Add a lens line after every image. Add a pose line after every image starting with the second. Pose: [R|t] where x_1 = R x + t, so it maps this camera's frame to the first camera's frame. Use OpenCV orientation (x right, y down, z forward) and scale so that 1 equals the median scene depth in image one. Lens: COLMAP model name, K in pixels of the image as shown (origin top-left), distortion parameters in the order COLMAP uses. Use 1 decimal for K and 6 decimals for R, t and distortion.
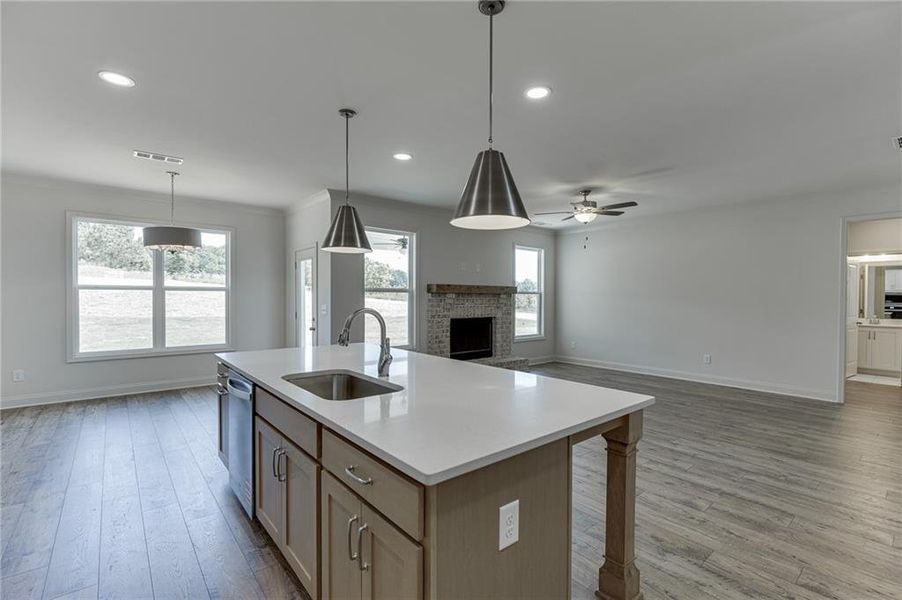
lens RADIAL K [[405.5, 0, 455.1], [0, 405.5, 303.5], [0, 0, 1]] dist [0.002985, 0.000859]
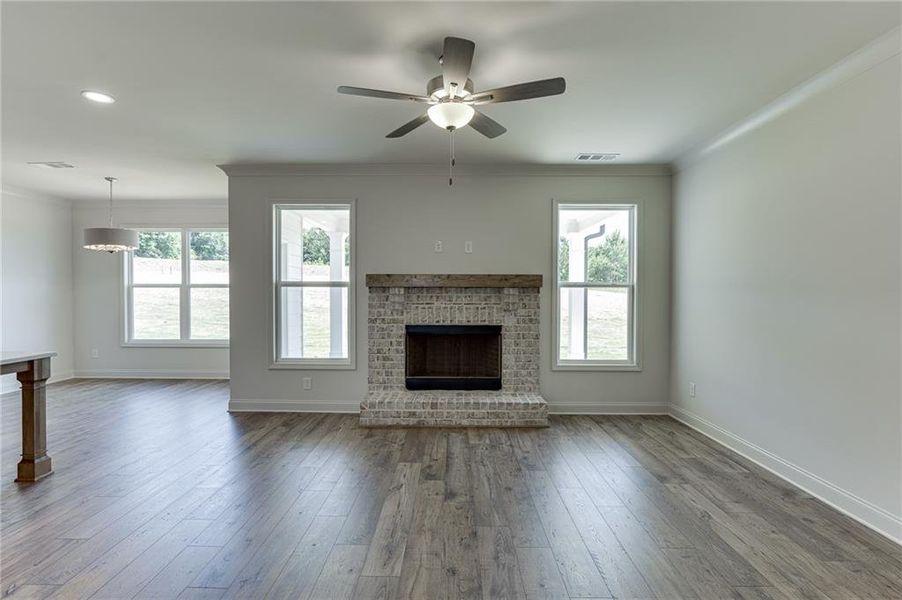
lens RADIAL K [[428.0, 0, 443.6], [0, 428.0, 304.3], [0, 0, 1]] dist [-0.003727, -0.001845]
pose [[0.753995, 0.014713, -0.656715, 0.525617], [-0.009417, 0.999888, 0.011591, -0.006412], [0.656813, -0.002555, 0.754049, 0.531721]]
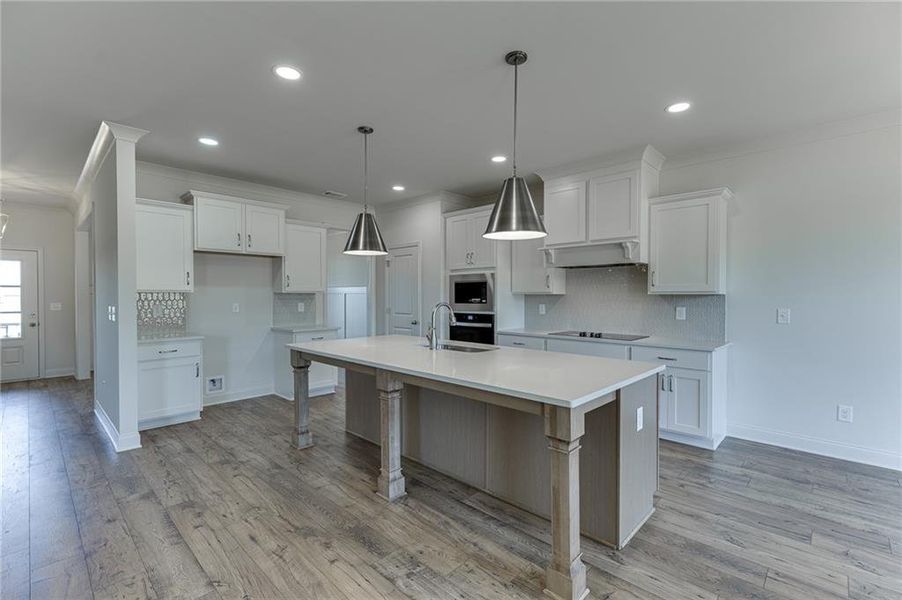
lens RADIAL K [[405.5, 0, 457.9], [0, 405.5, 301.2], [0, 0, 1]] dist [0.002985, 0.000859]
pose [[-0.993672, -0.002377, -0.112297, -0.033245], [-0.006410, 0.999347, 0.035560, -0.015537], [0.112139, 0.036055, -0.993038, 0.859954]]
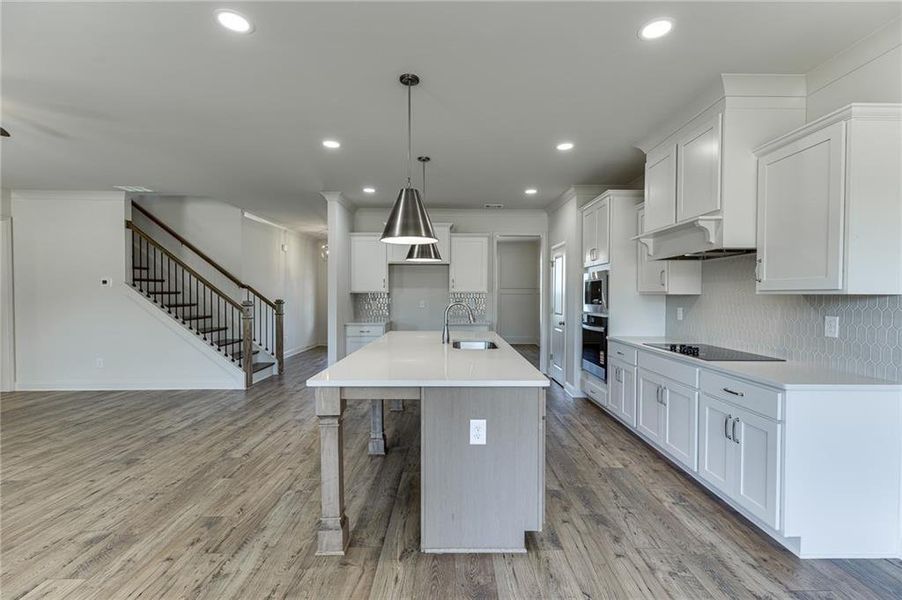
lens RADIAL K [[405.5, 0, 455.4], [0, 405.5, 301.3], [0, 0, 1]] dist [0.002985, 0.000859]
pose [[-0.770315, -0.016603, 0.637448, -0.432553], [0.006000, 0.999428, 0.033281, -0.014305], [-0.637636, 0.029461, -0.769774, 0.780259]]
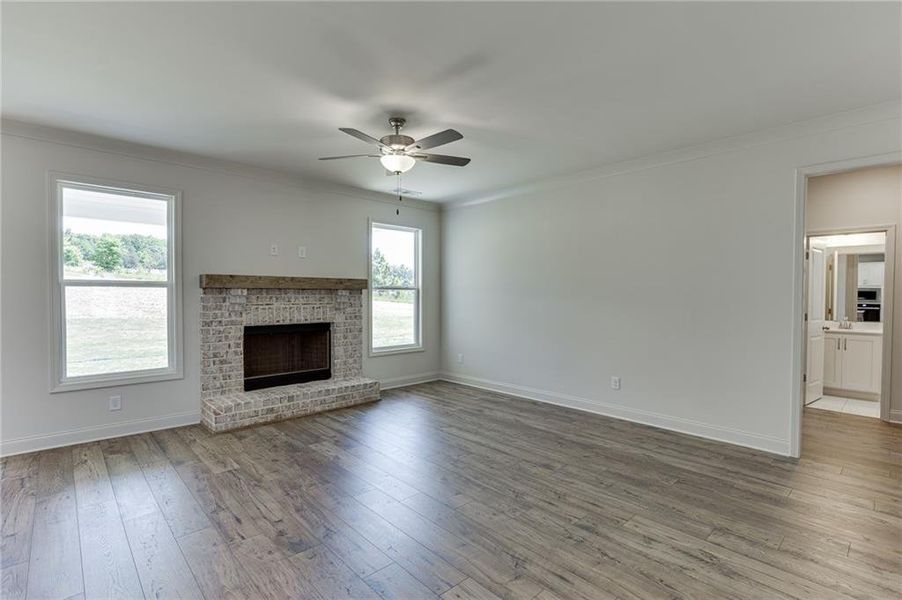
lens RADIAL K [[428.0, 0, 451.7], [0, 428.0, 301.5], [0, 0, 1]] dist [-0.003727, -0.001845]
pose [[0.998679, -0.002942, 0.051299, 0.307996], [0.002895, 0.999995, 0.000976, -0.003276], [-0.051301, -0.000826, 0.998683, 0.292993]]
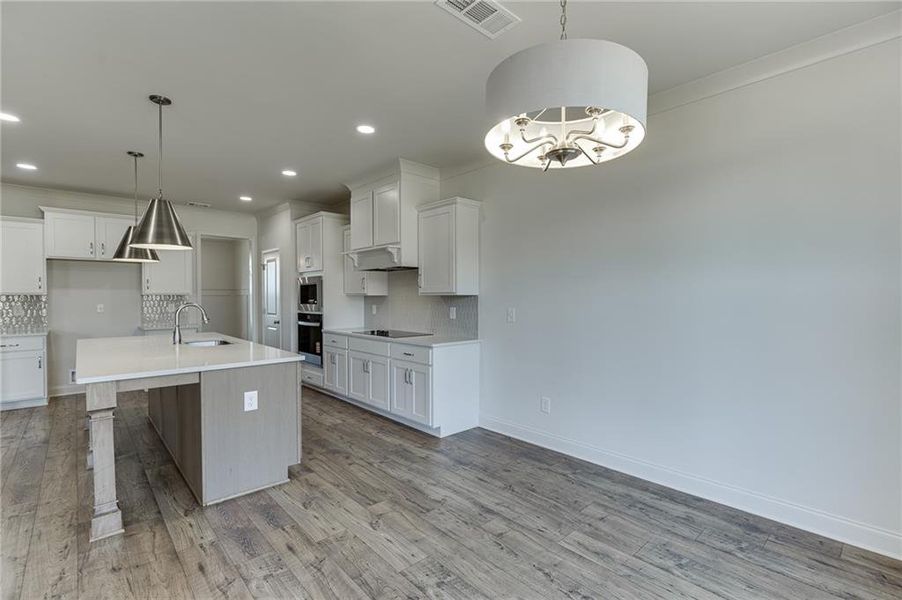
lens RADIAL K [[413.0, 0, 458.9], [0, 413.0, 301.4], [0, 0, 1]] dist [-0.005055, 0.000013]
pose [[-0.998900, -0.001034, -0.046887, -0.439426], [-0.002538, 0.999484, 0.032034, -0.017855], [0.046830, 0.032118, -0.998386, 0.964883]]
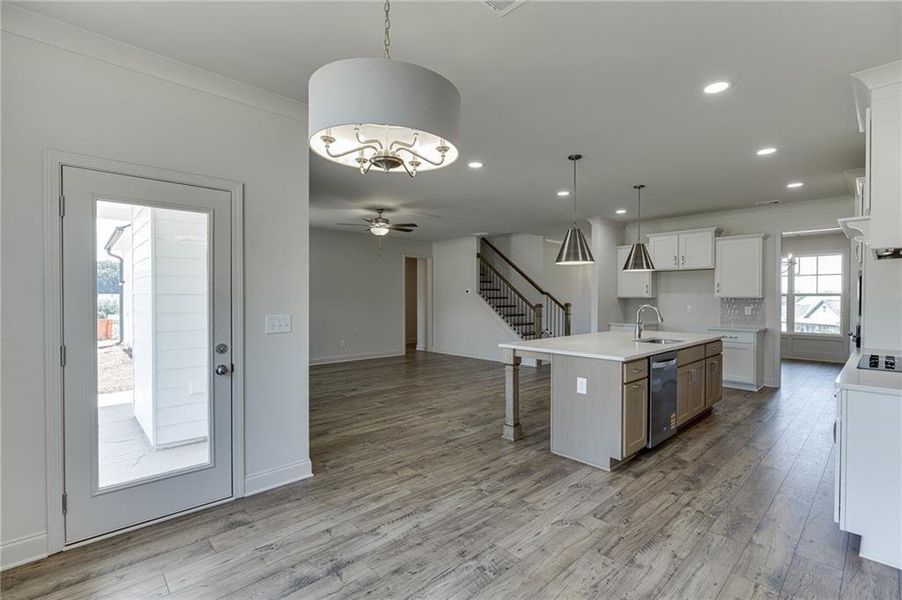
lens RADIAL K [[405.5, 0, 457.4], [0, 405.5, 306.3], [0, 0, 1]] dist [0.002985, 0.000859]
pose [[-0.059013, -0.023830, 0.997973, -0.748091], [0.016228, 0.999560, 0.024828, -0.015058], [-0.998125, 0.017660, -0.058601, 0.706474]]
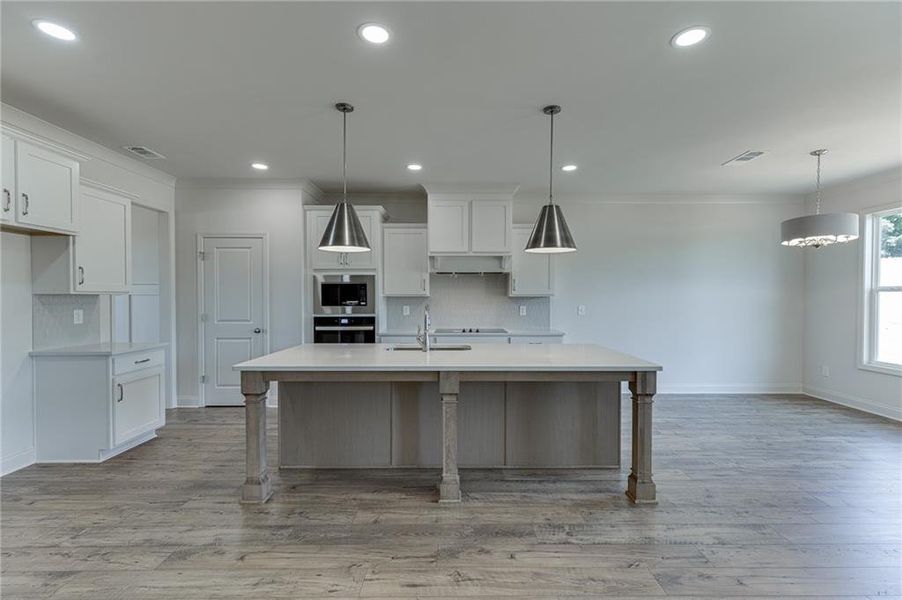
lens RADIAL K [[405.5, 0, 460.5], [0, 405.5, 298.5], [0, 0, 1]] dist [0.002985, 0.000859]
pose [[-0.635182, -0.001446, -0.772361, 0.309466], [-0.019136, 0.999721, 0.013865, -0.011396], [0.772125, 0.023586, -0.635032, 0.709337]]
